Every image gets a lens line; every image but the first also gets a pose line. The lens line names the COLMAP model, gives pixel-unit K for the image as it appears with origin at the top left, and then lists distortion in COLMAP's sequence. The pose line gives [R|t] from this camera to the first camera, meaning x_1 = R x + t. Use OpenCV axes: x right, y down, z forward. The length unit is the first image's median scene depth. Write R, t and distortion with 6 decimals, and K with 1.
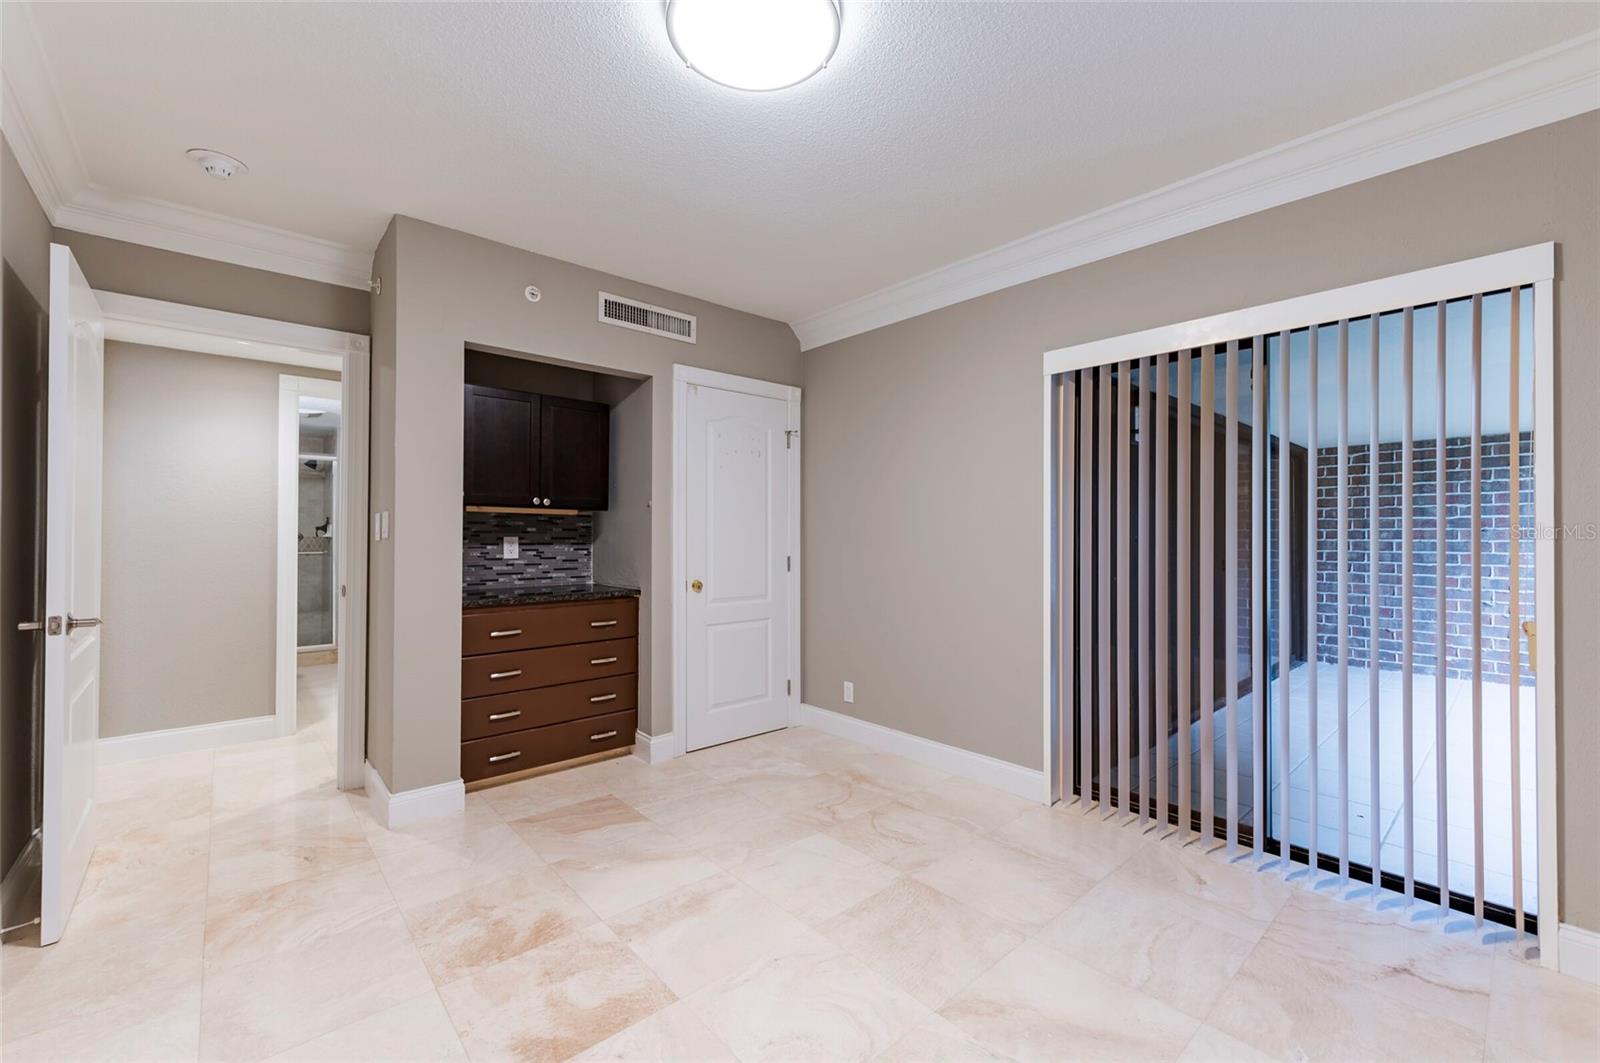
lens RADIAL K [[633.4, 0, 802.2], [0, 633.4, 531.4], [0, 0, 1]] dist [0.004774, 0.000271]
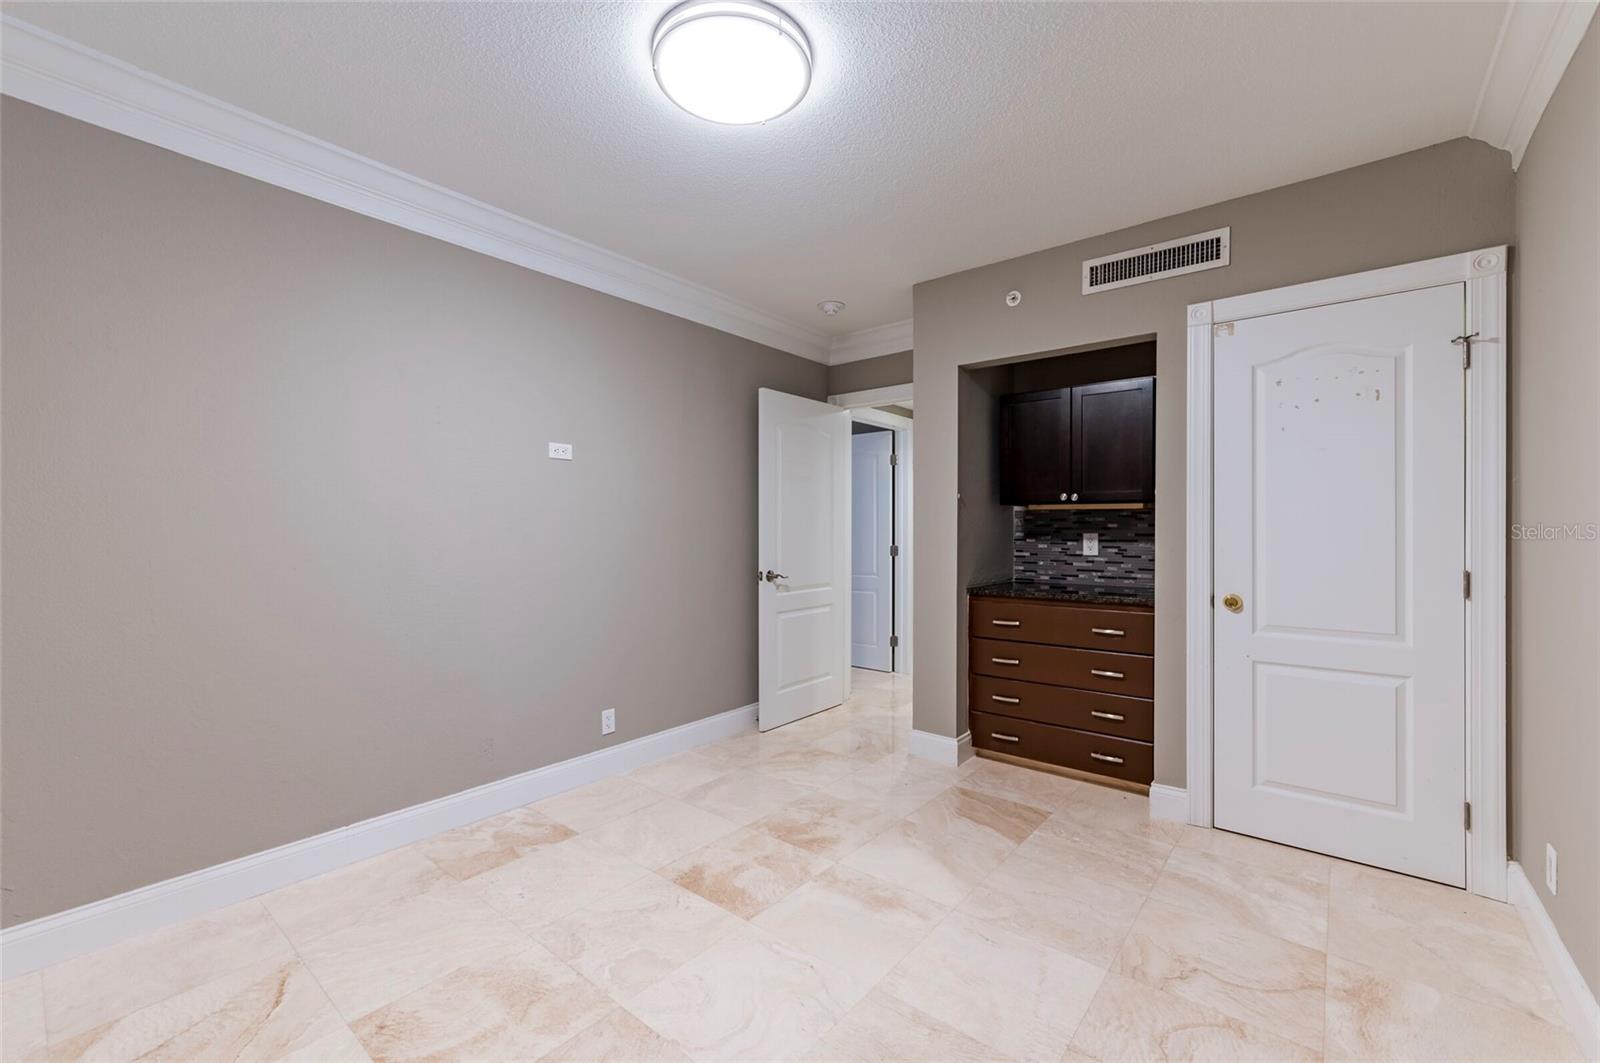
lens RADIAL K [[633.4, 0, 802.2], [0, 633.4, 531.4], [0, 0, 1]] dist [0.004774, 0.000271]
pose [[0.200896, -0.000106, -0.979613, 0.465345], [0.005675, 0.999983, 0.001056, 0.002284], [0.979596, -0.005772, 0.200893, 0.404924]]
